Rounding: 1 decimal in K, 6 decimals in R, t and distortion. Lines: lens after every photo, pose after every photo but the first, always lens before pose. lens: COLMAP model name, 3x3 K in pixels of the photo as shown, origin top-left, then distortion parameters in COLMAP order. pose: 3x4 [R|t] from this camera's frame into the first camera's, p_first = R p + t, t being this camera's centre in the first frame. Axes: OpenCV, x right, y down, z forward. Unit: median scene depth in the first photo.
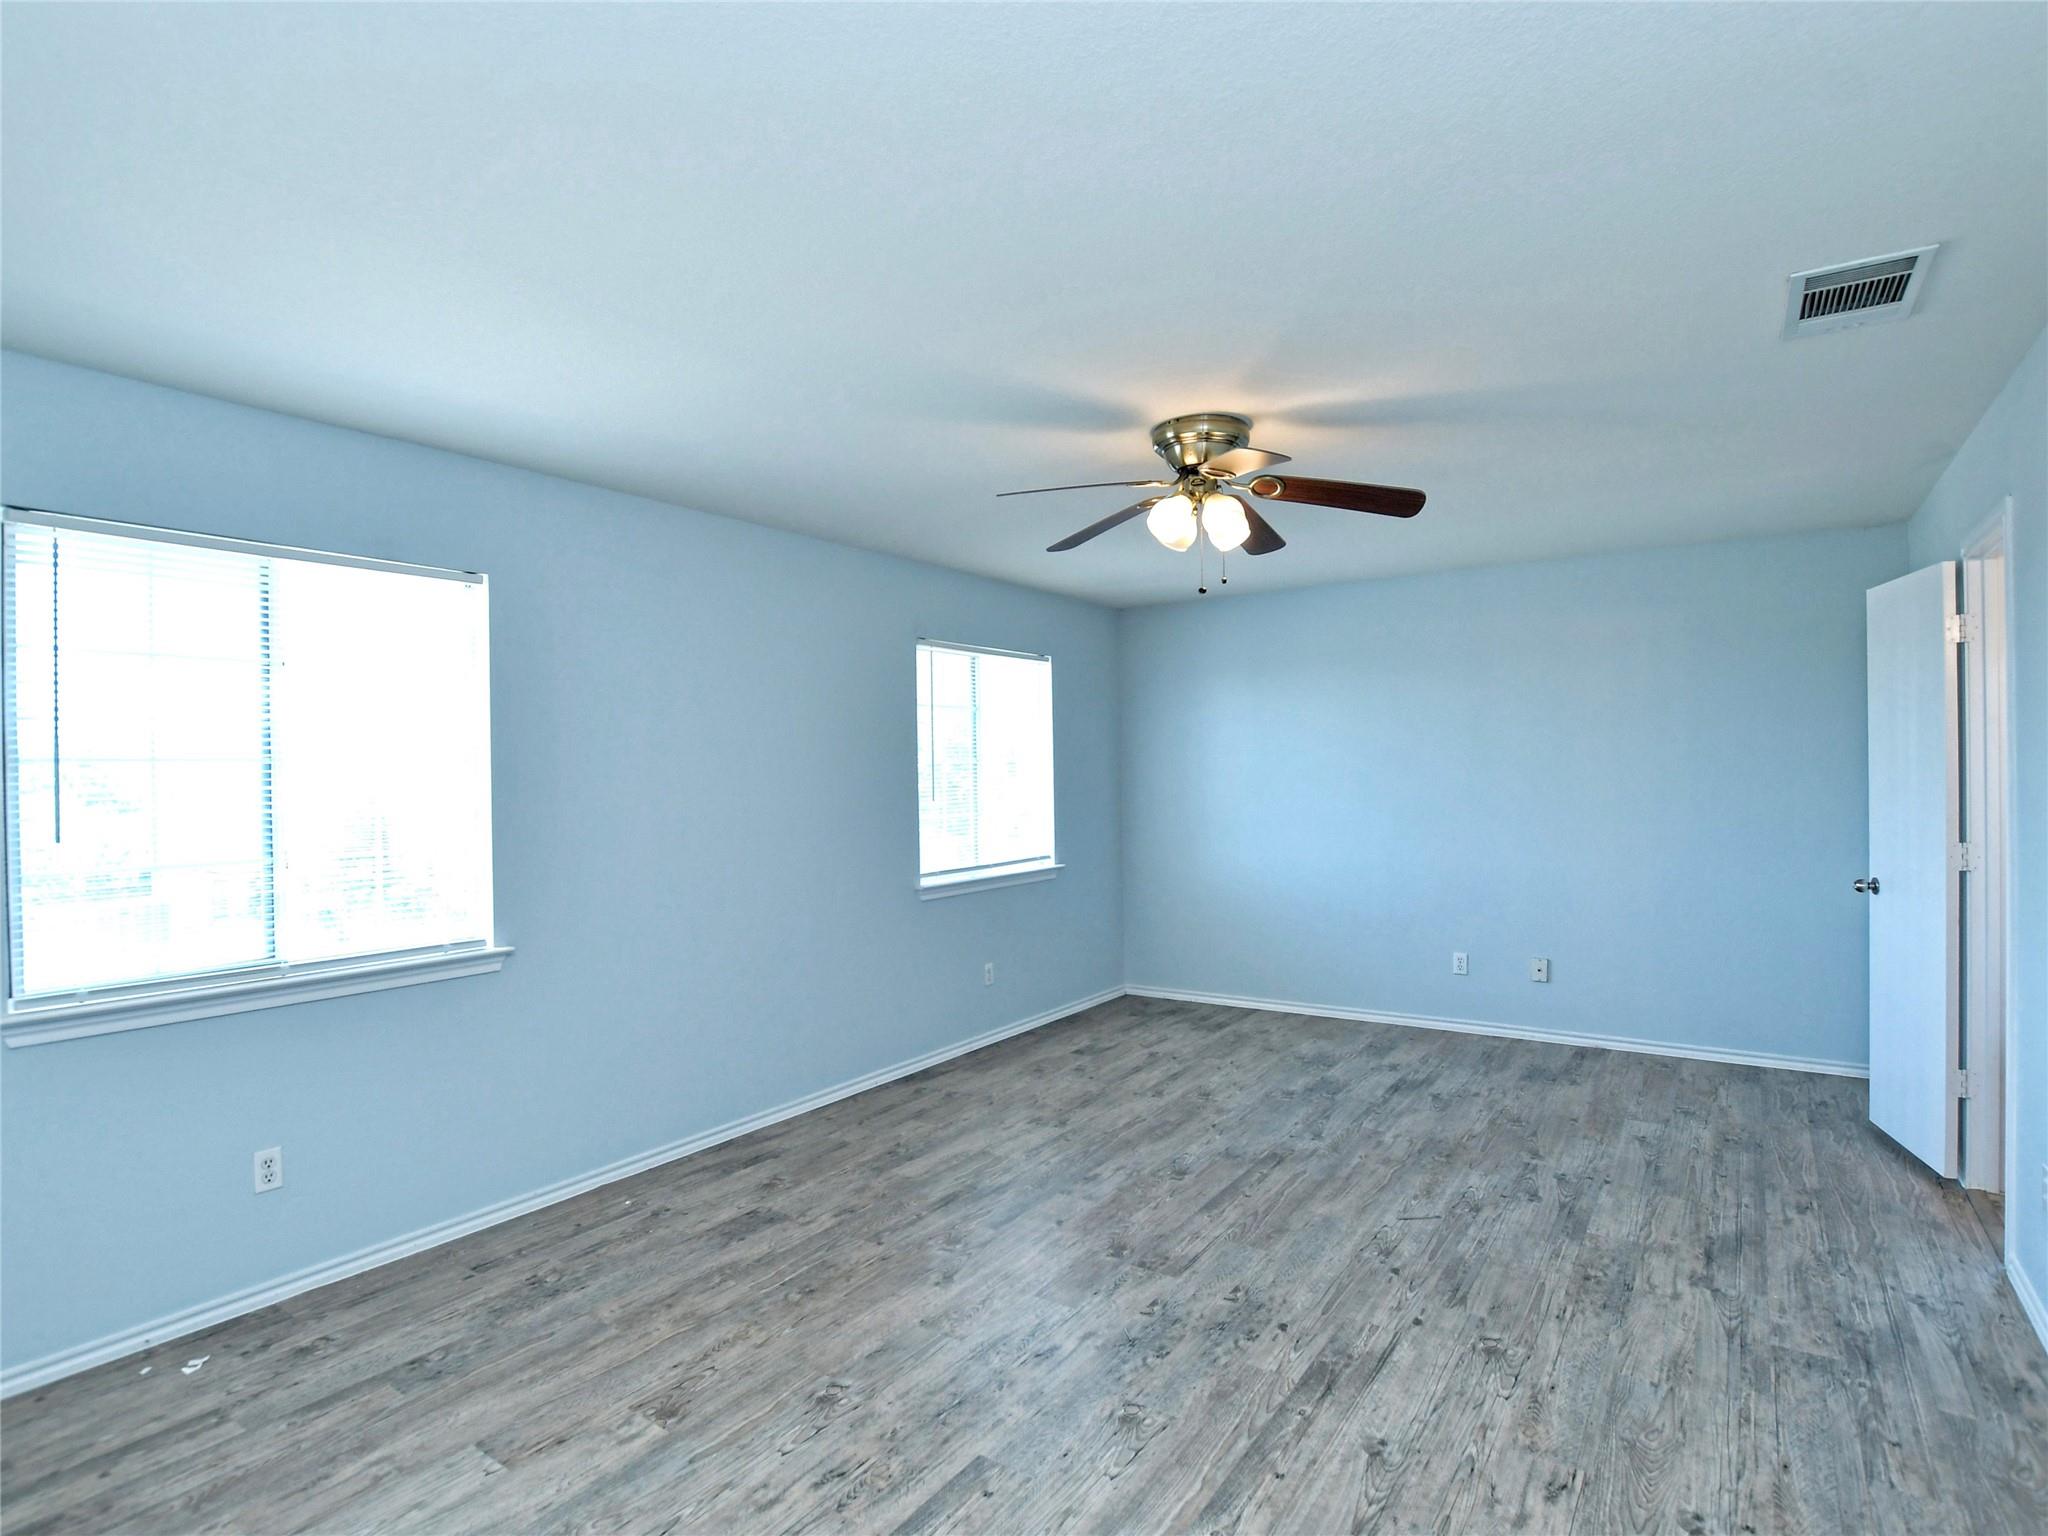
lens RADIAL K [[1007.6, 0, 1009.6], [0, 1007.6, 772.6], [0, 0, 1]] dist [-0.029905, 0.001727]
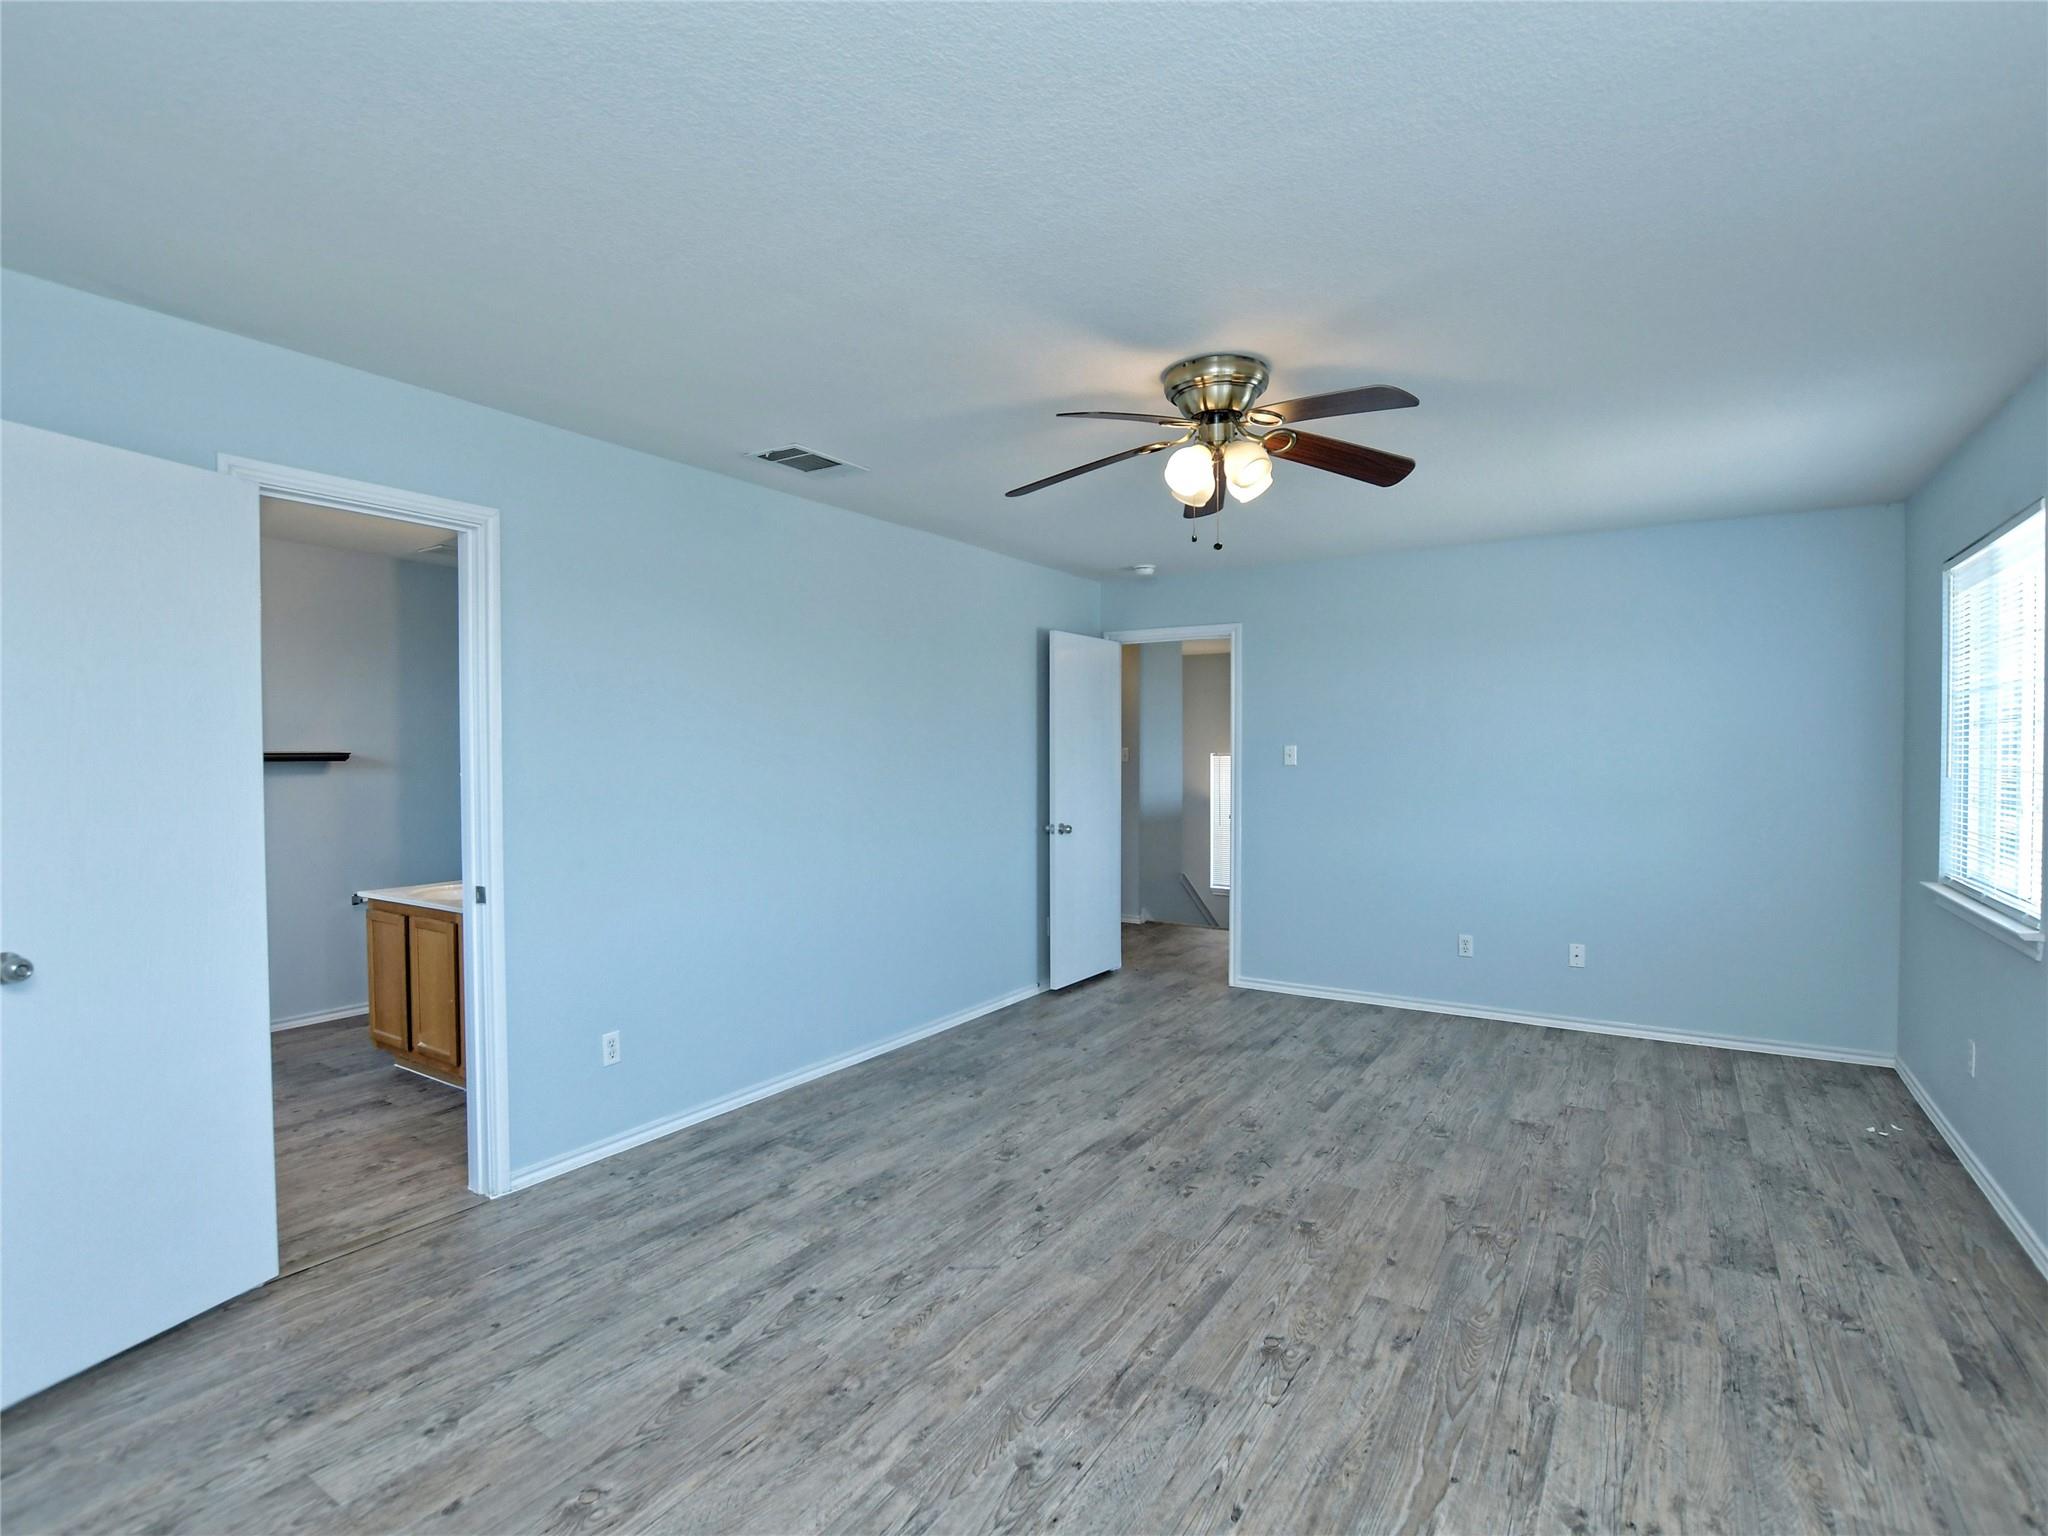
lens RADIAL K [[1007.6, 0, 1009.6], [0, 1007.6, 772.6], [0, 0, 1]] dist [-0.029905, 0.001727]
pose [[-0.998725, 0.017948, -0.047175, 0.450918], [0.016973, 0.999635, 0.020996, 0.007644], [0.047535, 0.020169, -0.998666, 2.016432]]
